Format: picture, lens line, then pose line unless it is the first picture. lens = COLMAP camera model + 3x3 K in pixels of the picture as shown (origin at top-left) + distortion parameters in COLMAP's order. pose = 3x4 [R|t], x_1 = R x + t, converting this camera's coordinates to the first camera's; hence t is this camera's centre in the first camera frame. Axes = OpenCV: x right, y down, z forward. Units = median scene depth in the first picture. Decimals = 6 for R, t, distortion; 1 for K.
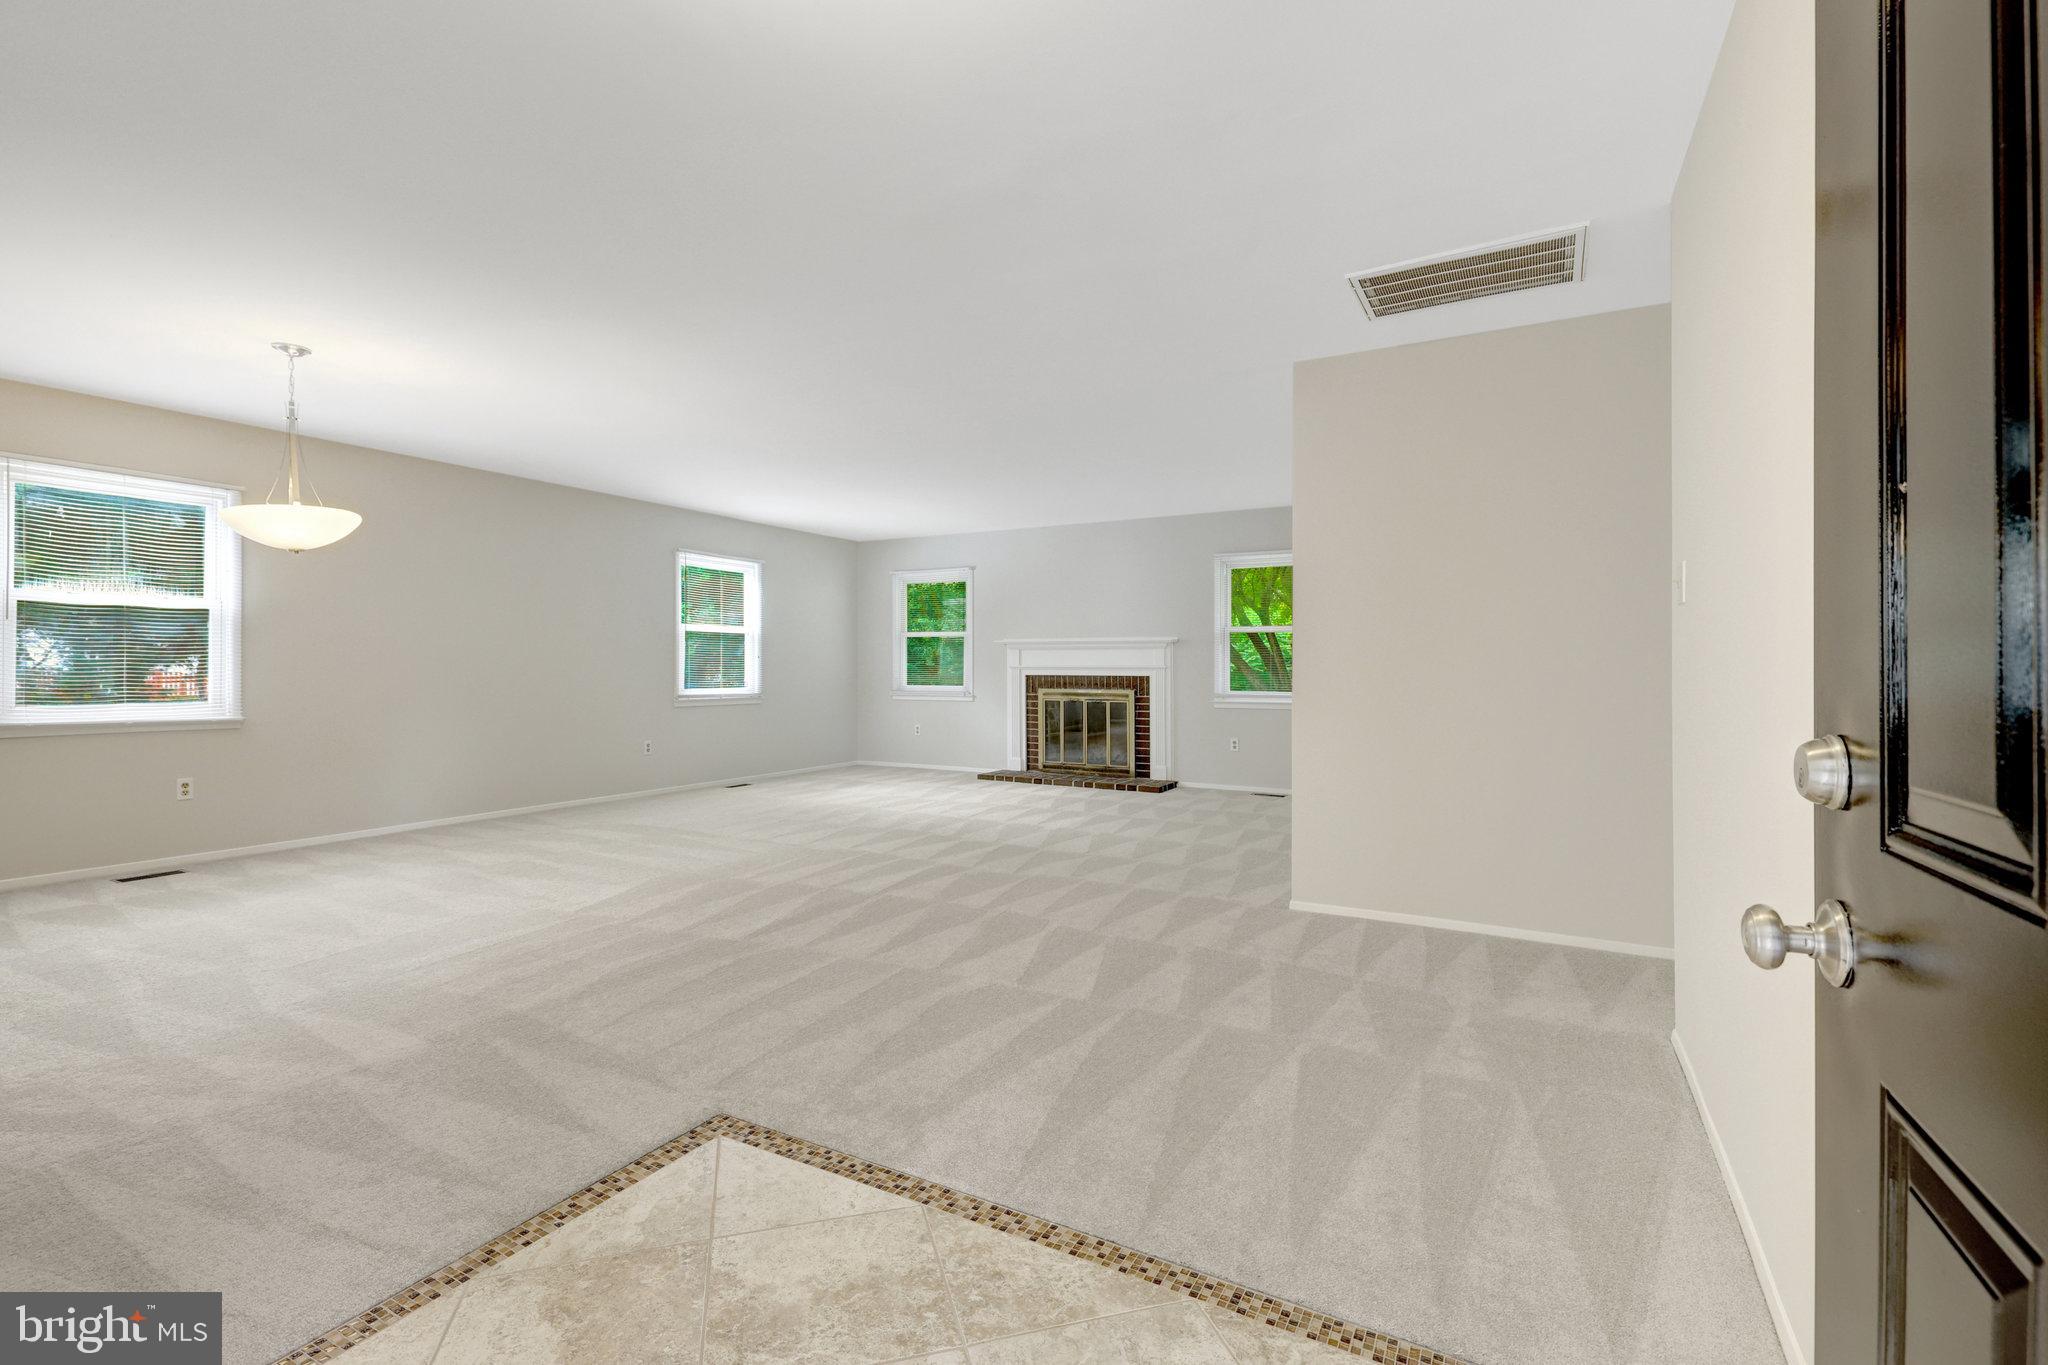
lens RADIAL K [[913.5, 0, 1025.7], [0, 913.5, 669.2], [0, 0, 1]] dist [0.036161, -0.000195]
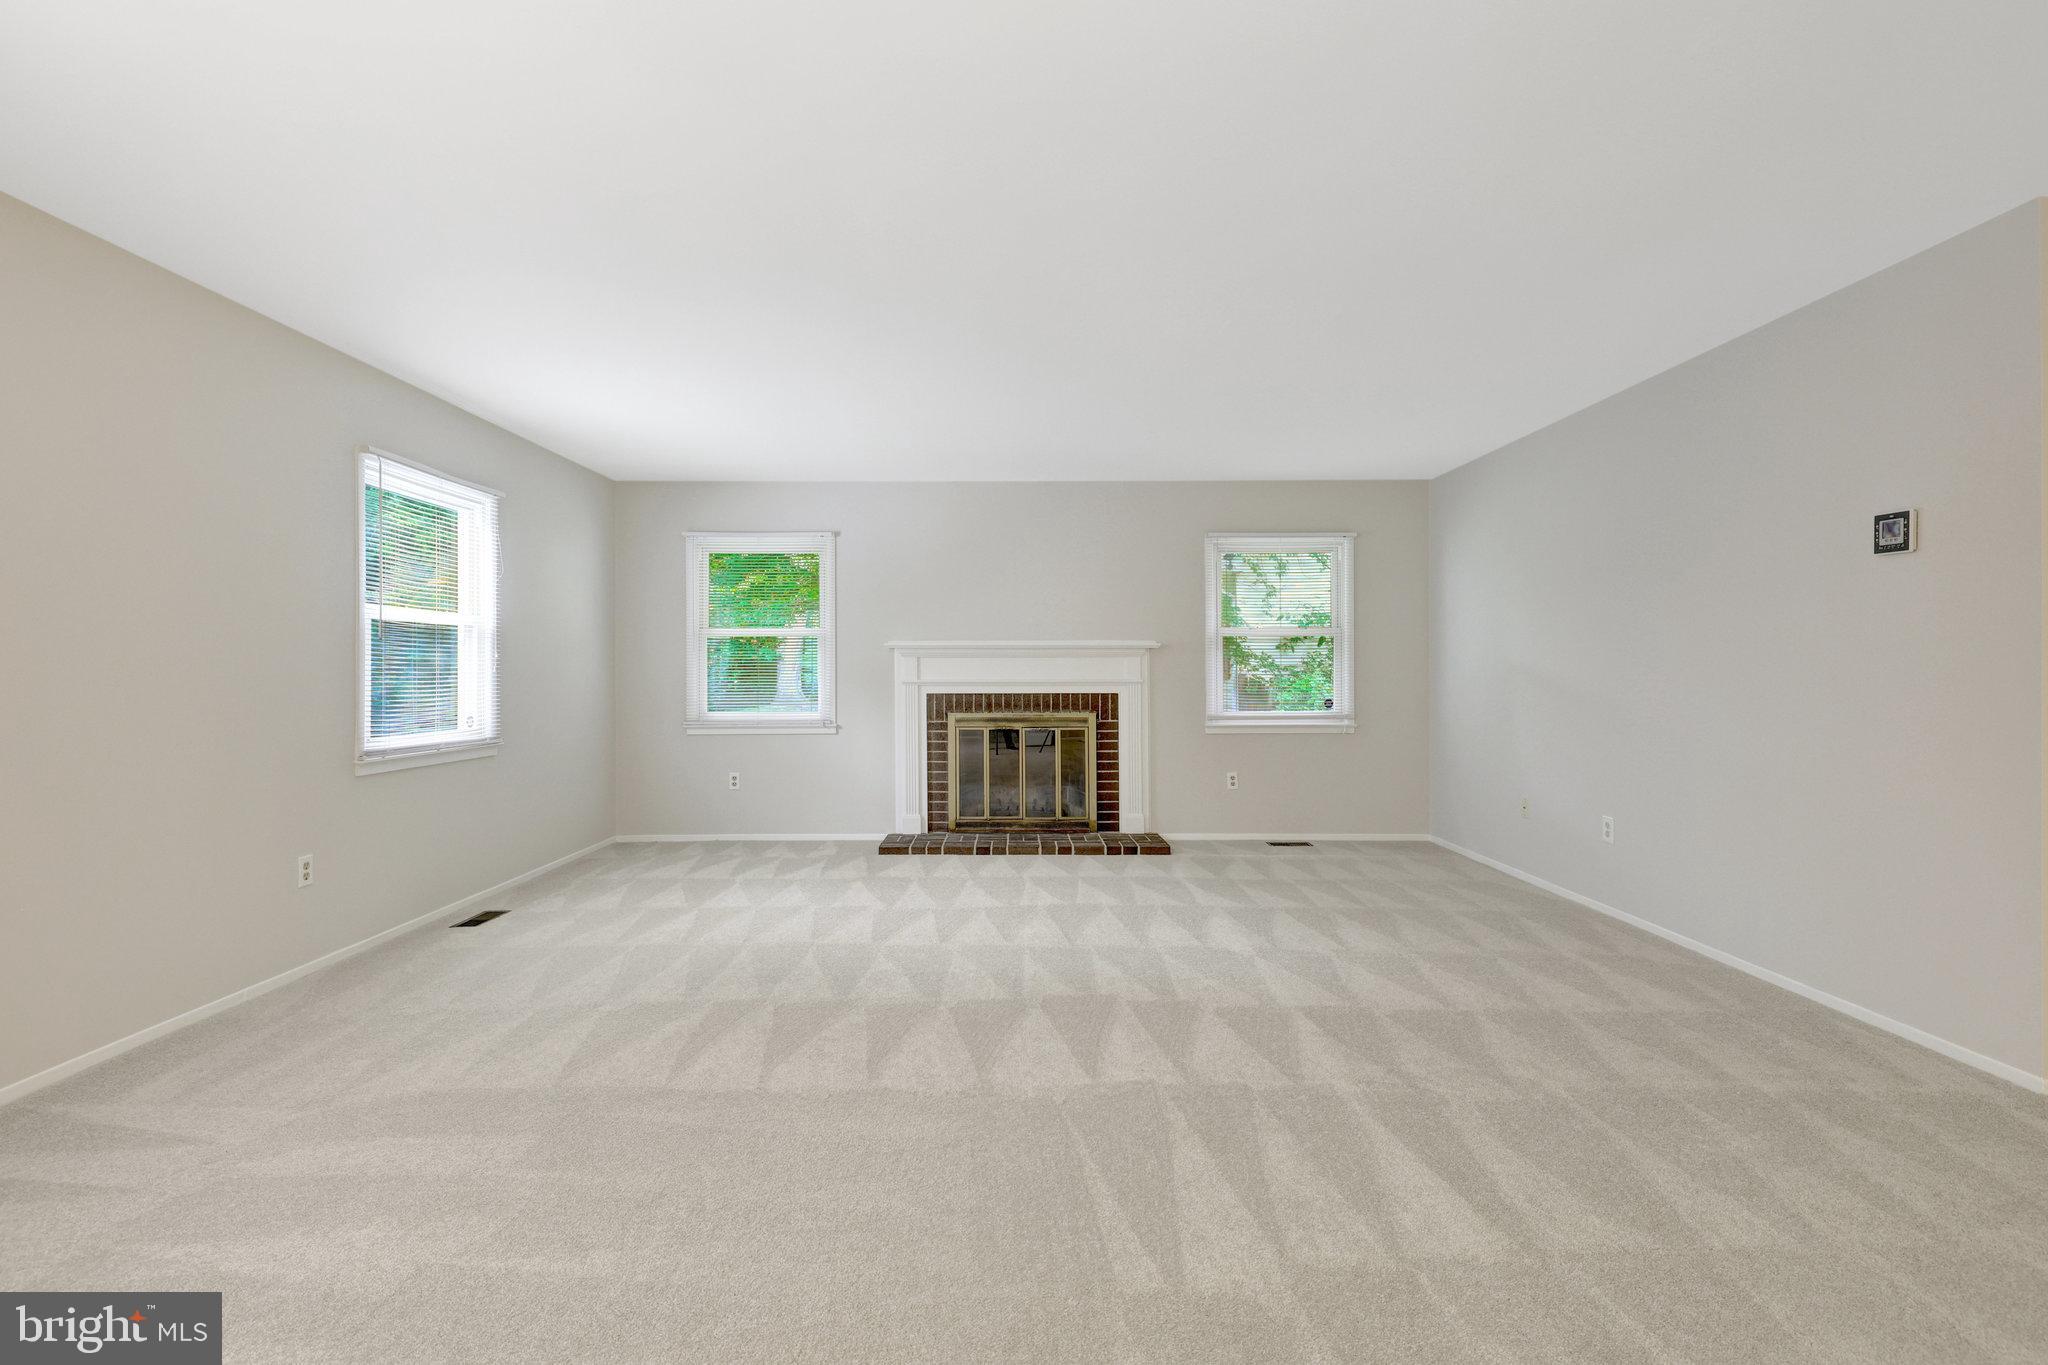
lens RADIAL K [[930.4, 0, 1017.1], [0, 930.4, 674.4], [0, 0, 1]] dist [0.032490, -0.020537]
pose [[0.879085, -0.007248, 0.476609, -0.285739], [0.007101, 0.999973, 0.002111, -0.009478], [-0.476612, 0.001529, 0.879113, 0.366493]]
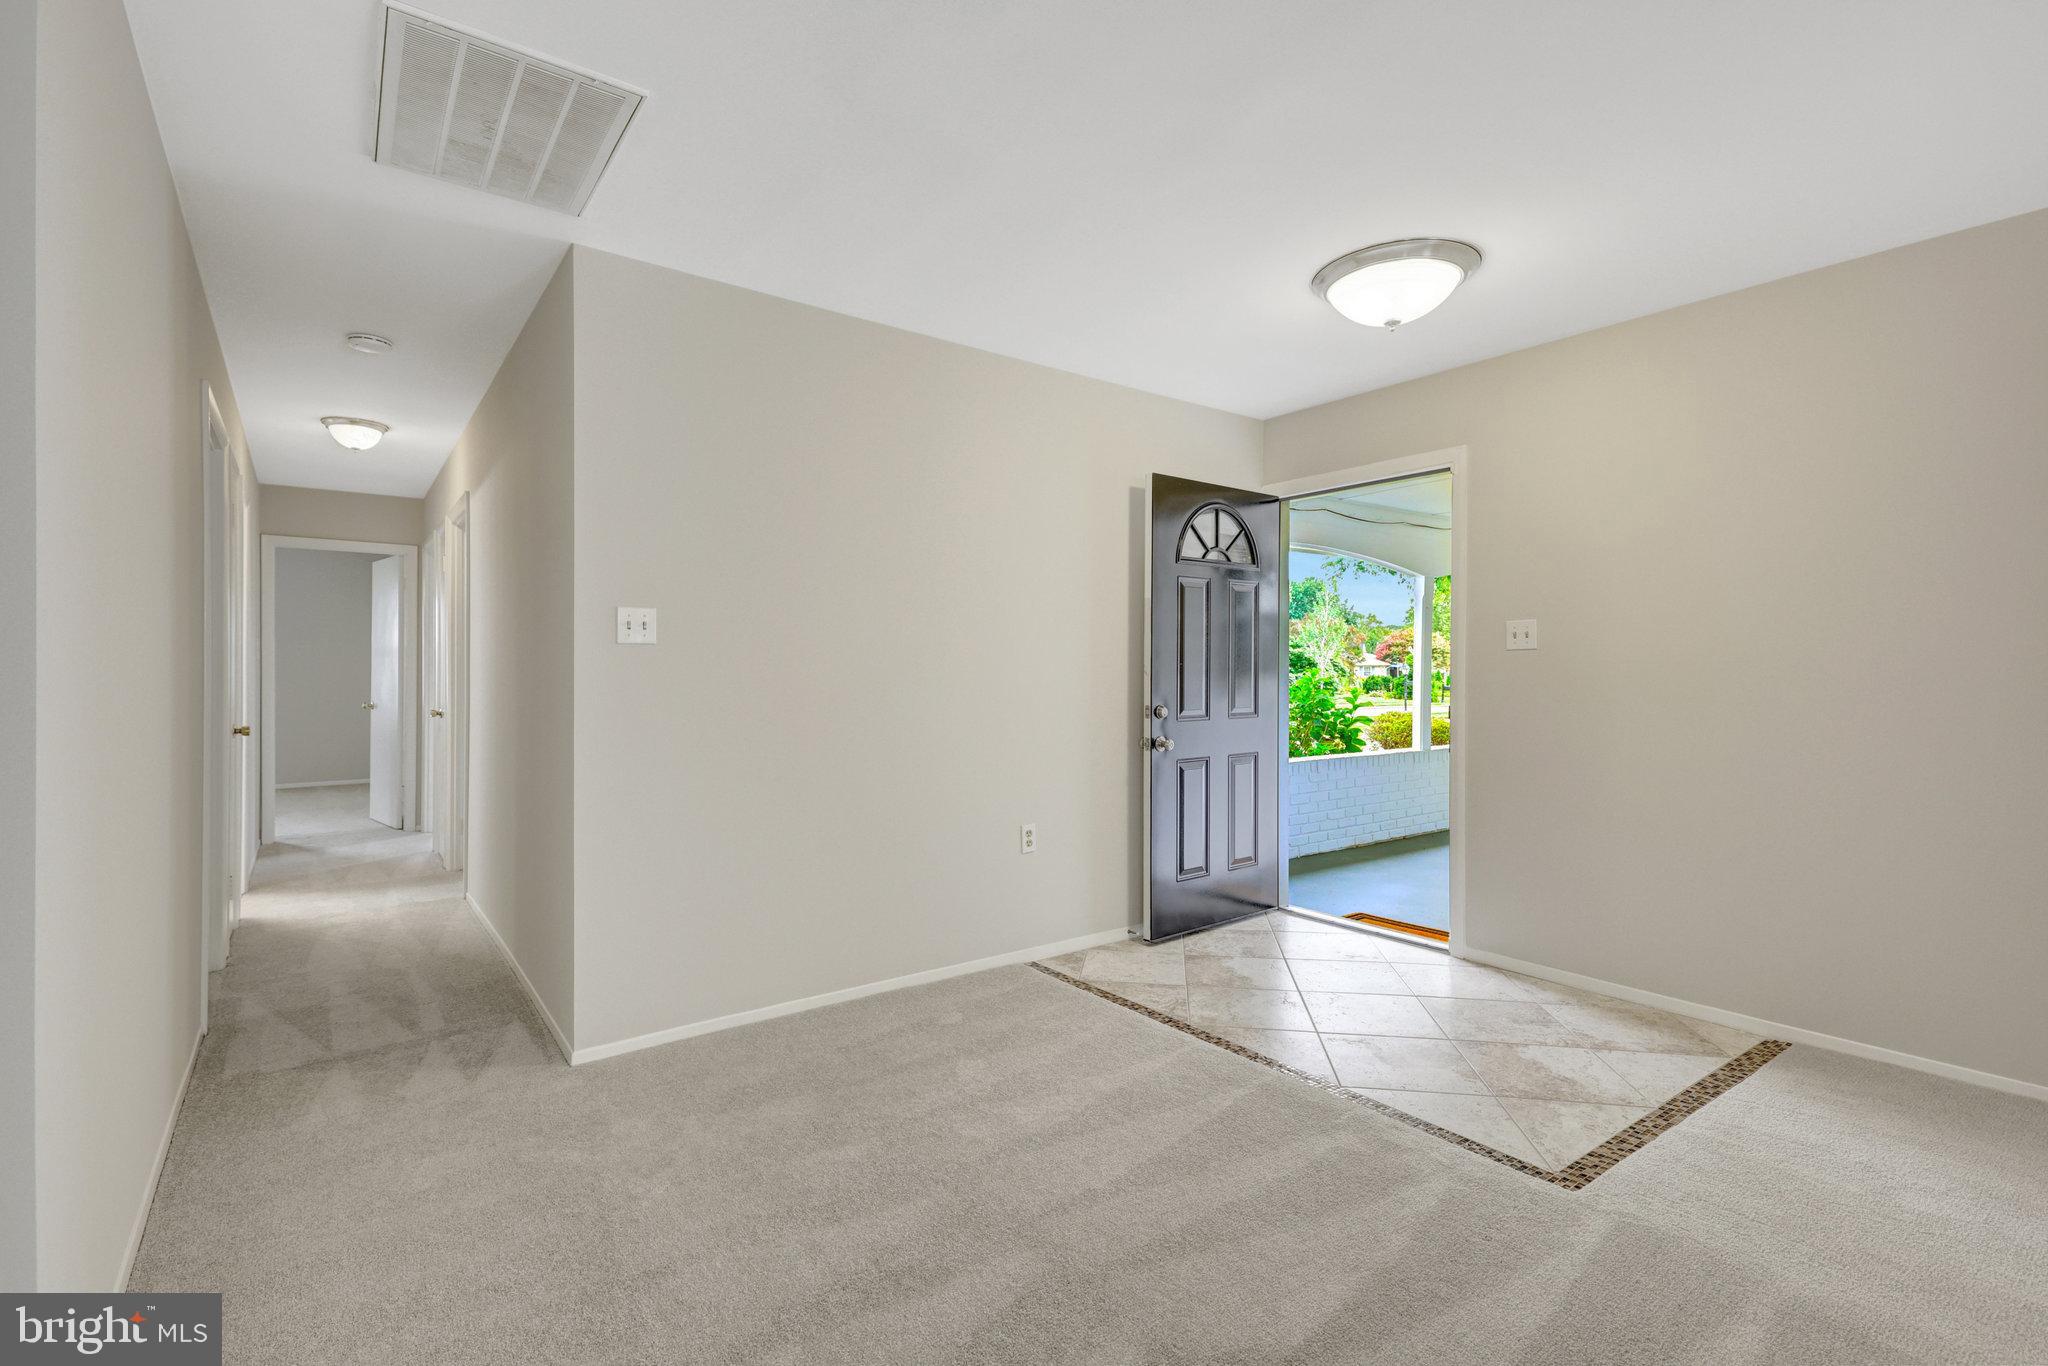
lens RADIAL K [[930.4, 0, 1017.1], [0, 930.4, 674.9], [0, 0, 1]] dist [0.032490, -0.020537]
pose [[-0.905454, -0.002503, 0.424436, -0.058156], [-0.000650, 0.999990, 0.004512, -0.009703], [-0.424443, 0.003809, -0.905447, 0.538218]]
